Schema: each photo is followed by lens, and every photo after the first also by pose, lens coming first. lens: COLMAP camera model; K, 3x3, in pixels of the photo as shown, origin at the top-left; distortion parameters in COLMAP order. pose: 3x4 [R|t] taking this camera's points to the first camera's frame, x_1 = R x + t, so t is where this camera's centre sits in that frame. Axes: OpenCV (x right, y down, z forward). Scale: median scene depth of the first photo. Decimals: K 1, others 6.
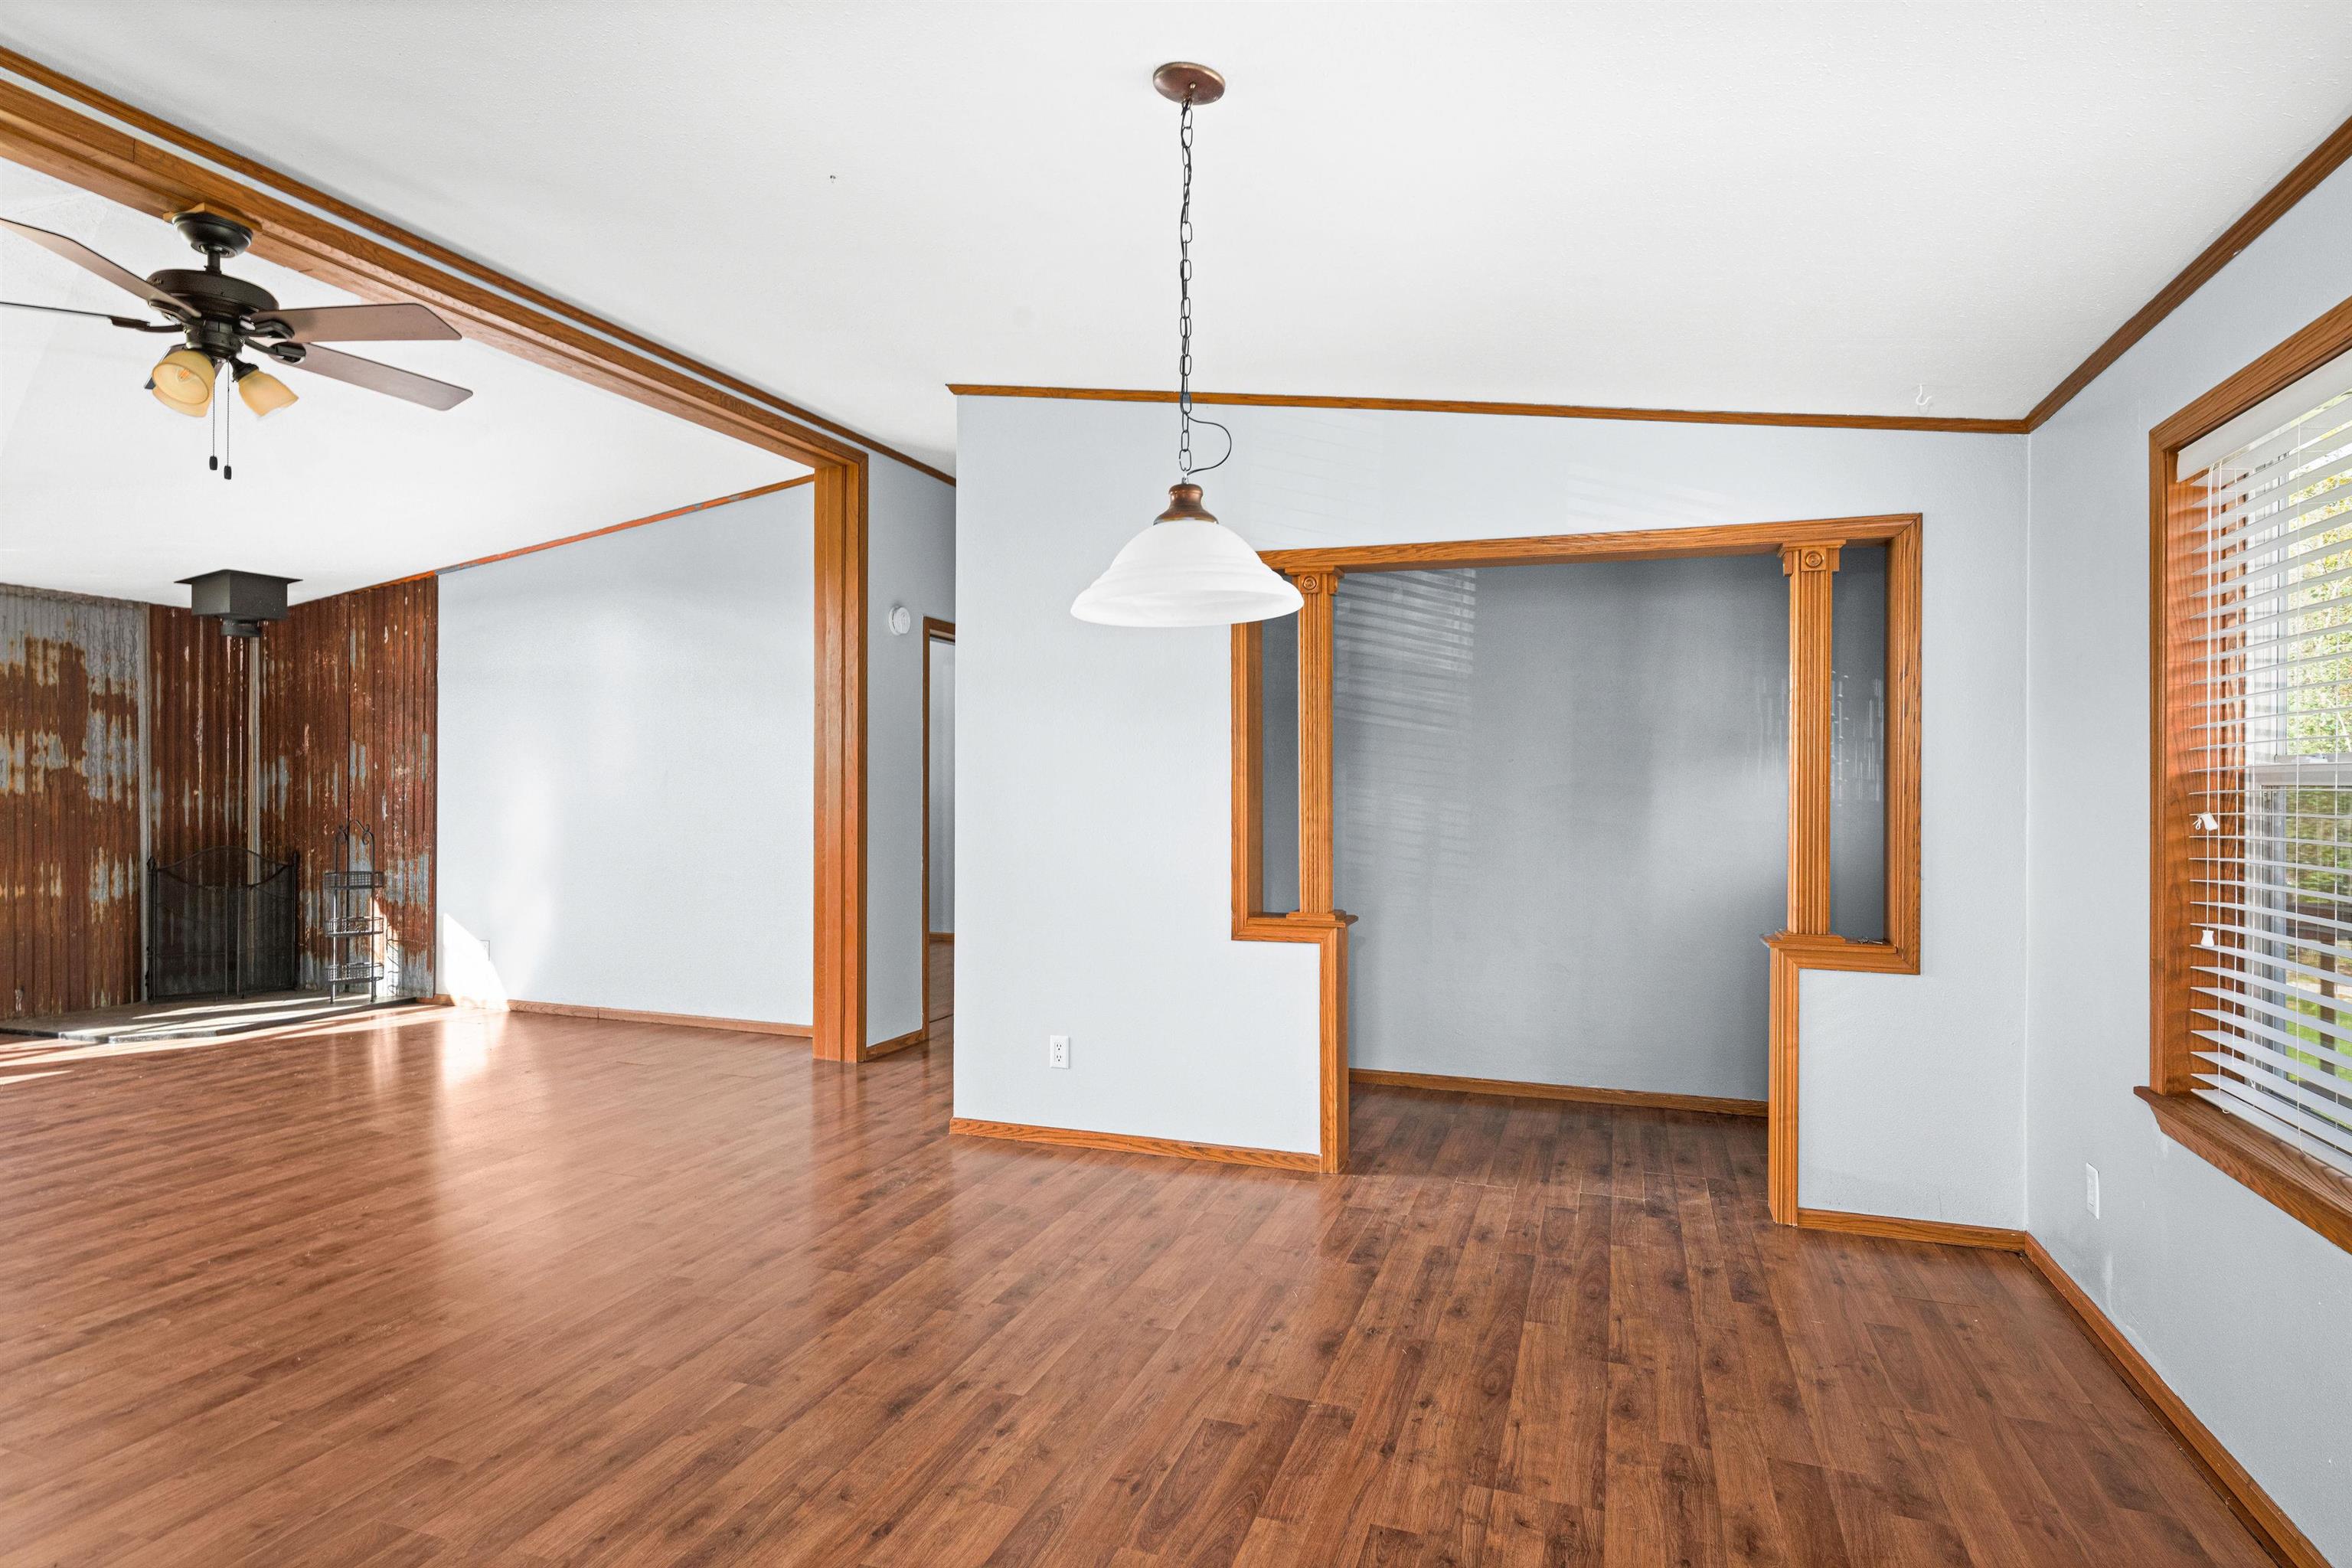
lens RADIAL K [[1248.5, 0, 1177.5], [0, 1248.5, 781.1], [0, 0, 1]] dist [-0.000292, 0.001066]
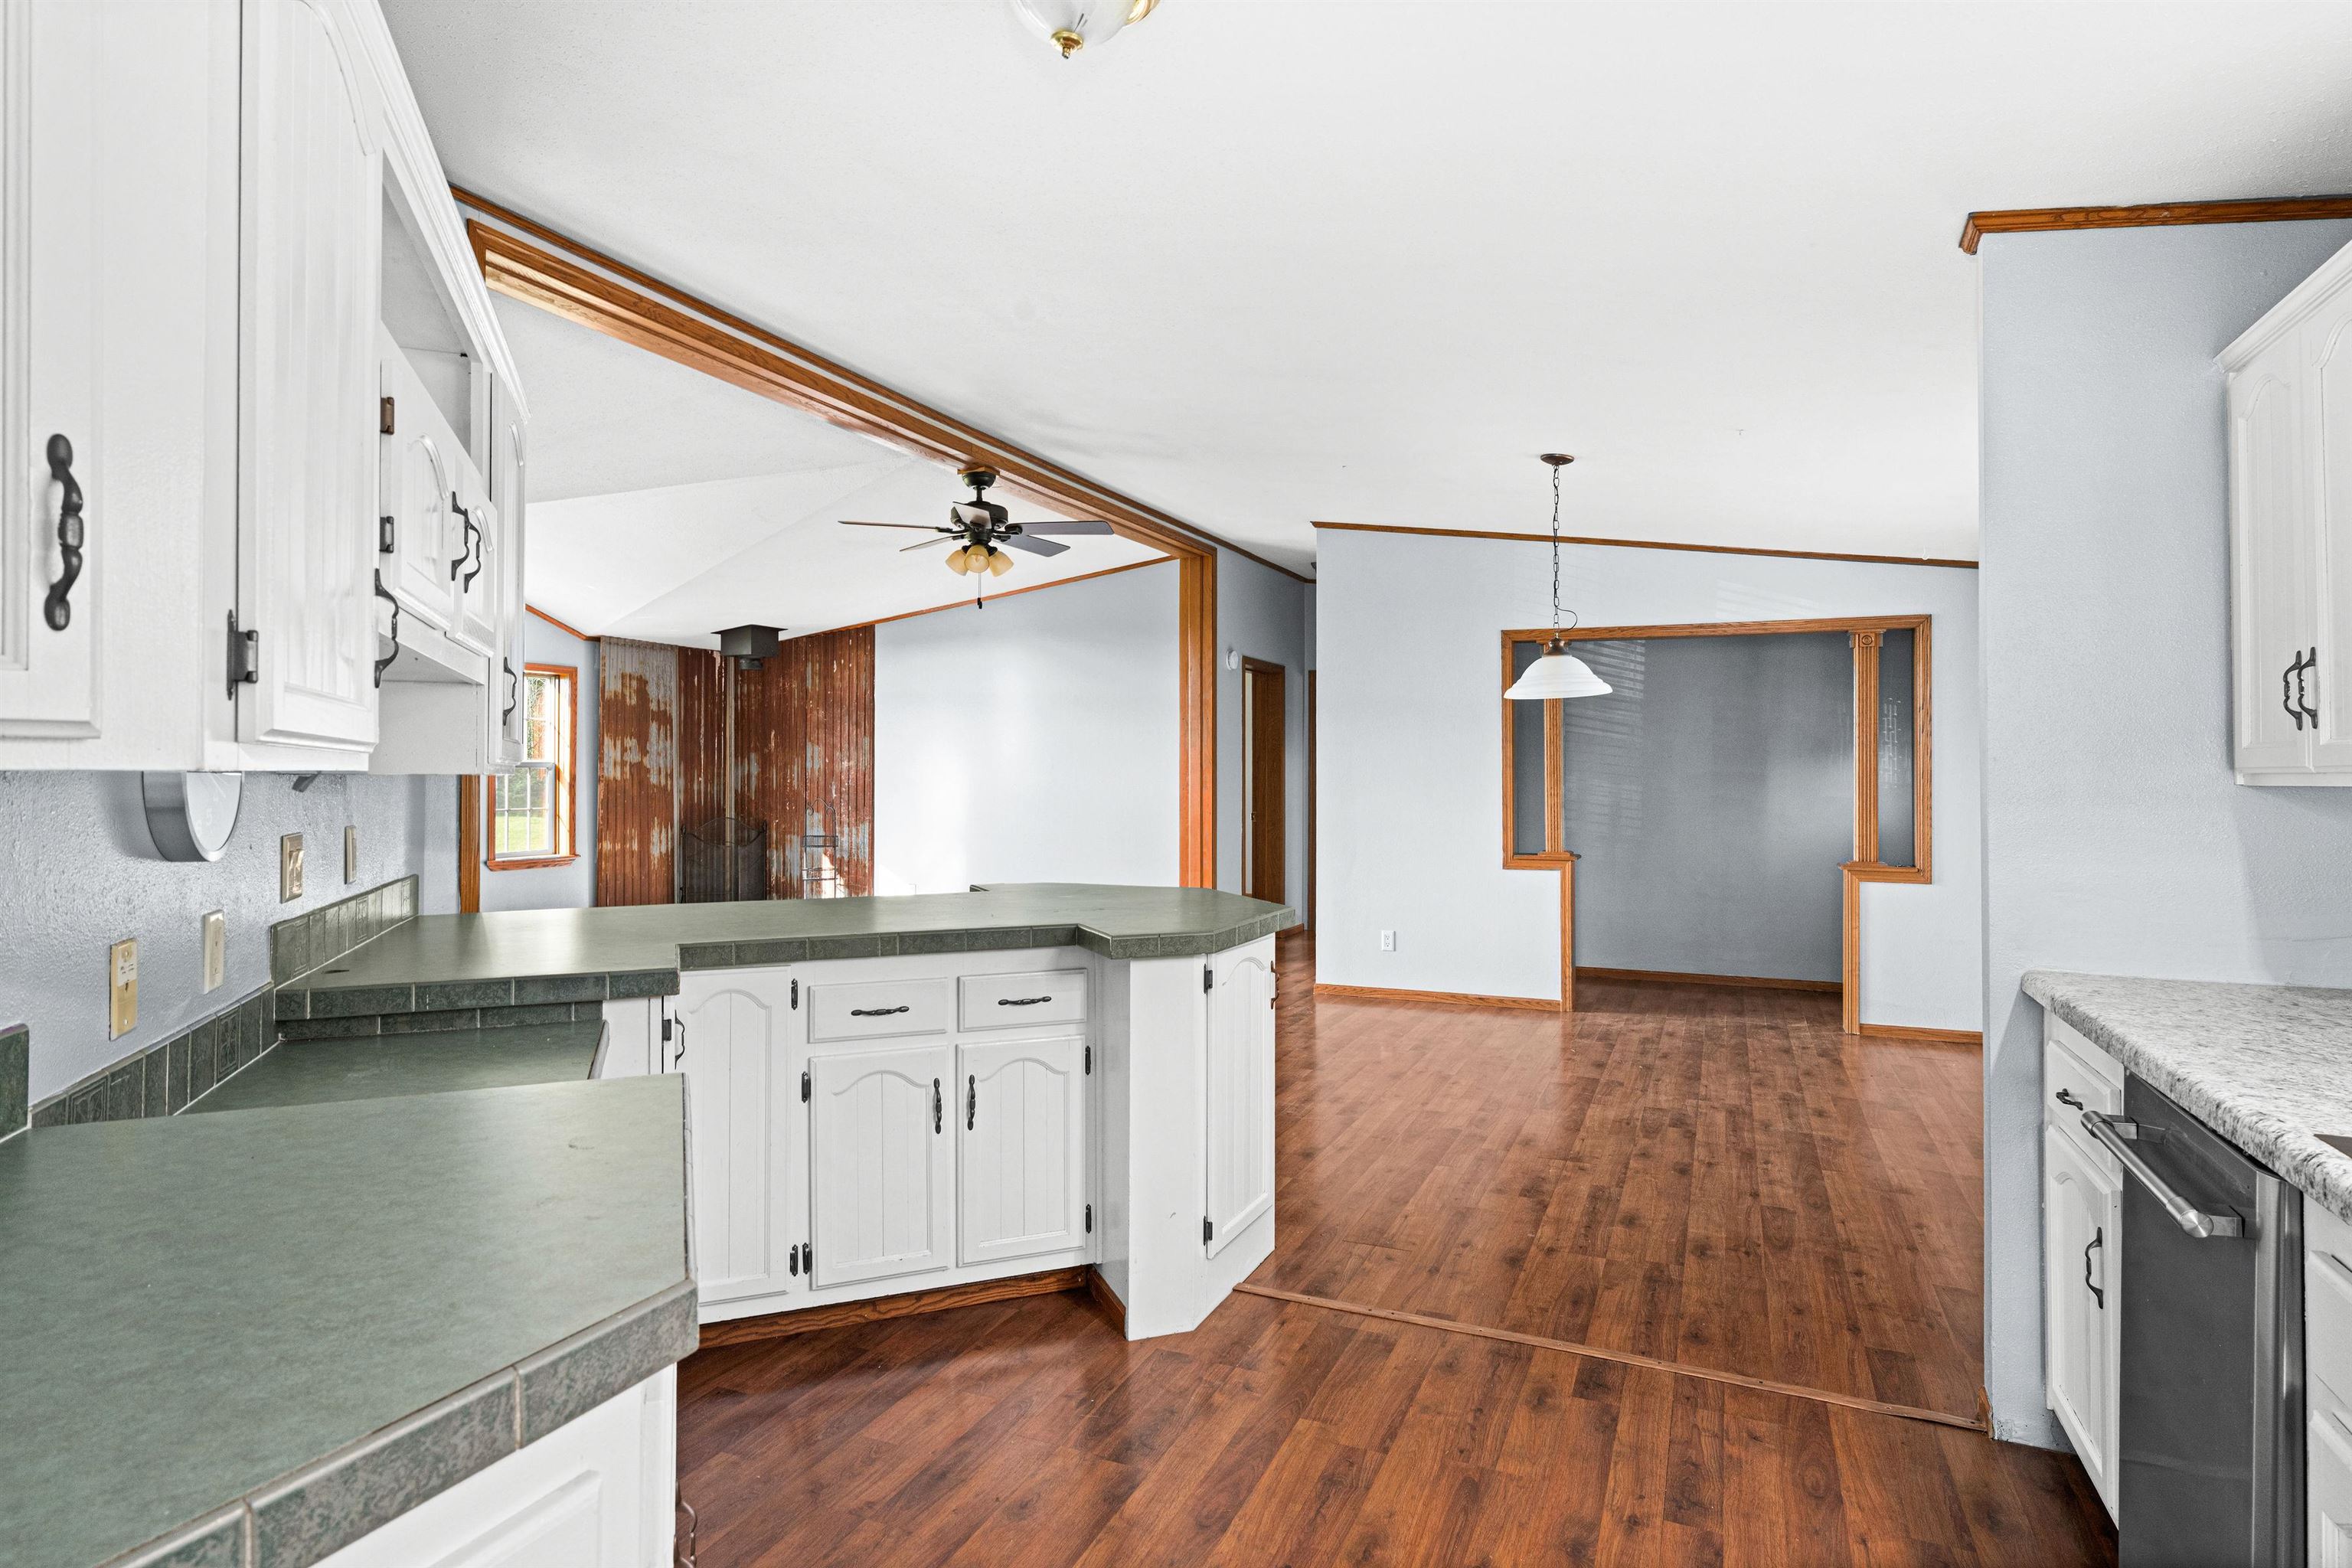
lens RADIAL K [[1258.4, 0, 1183.9], [0, 1258.4, 754.4], [0, 0, 1]] dist [-0.000381, 0.000229]
pose [[0.997893, -0.001288, -0.064872, -0.161167], [0.000490, 0.999924, -0.012309, -0.001038], [0.064883, 0.012252, 0.997818, -0.402925]]
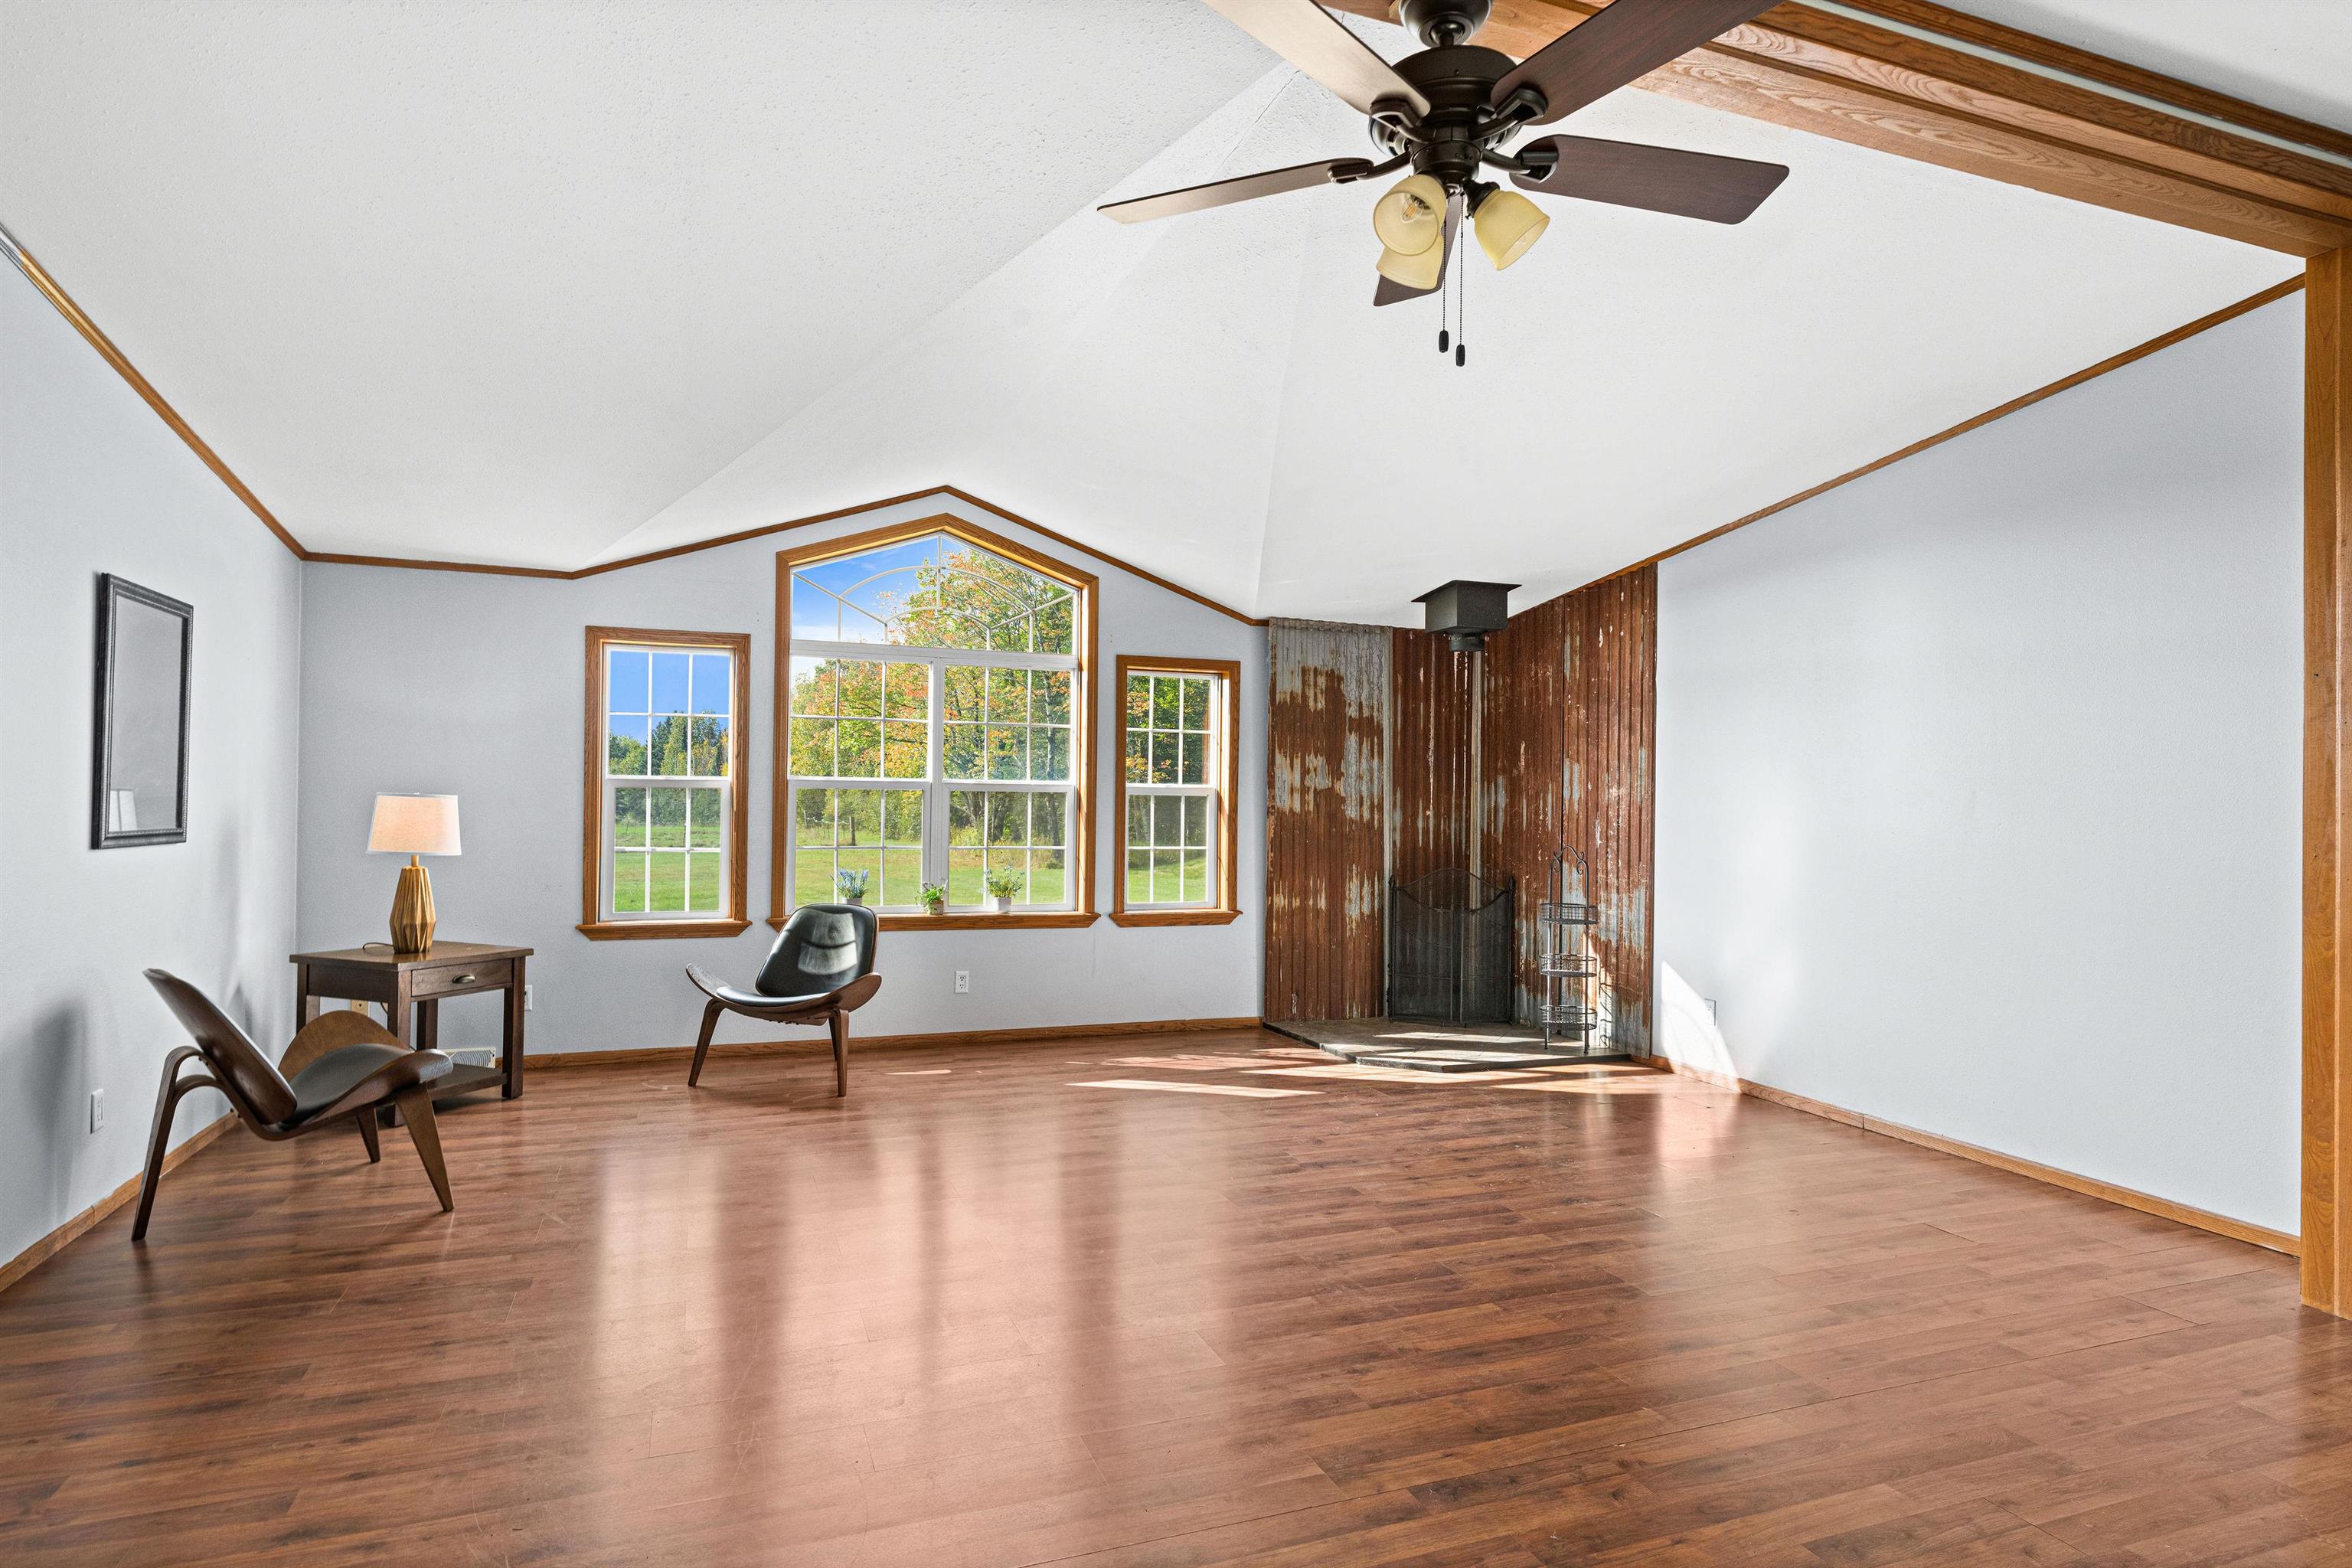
lens RADIAL K [[1248.5, 0, 1177.5], [0, 1248.5, 781.1], [0, 0, 1]] dist [-0.000292, 0.001066]
pose [[0.647253, -0.004527, -0.762262, -0.162941], [-0.009698, 0.999853, -0.014173, -0.000188], [0.762214, 0.016566, 0.647114, 0.212011]]
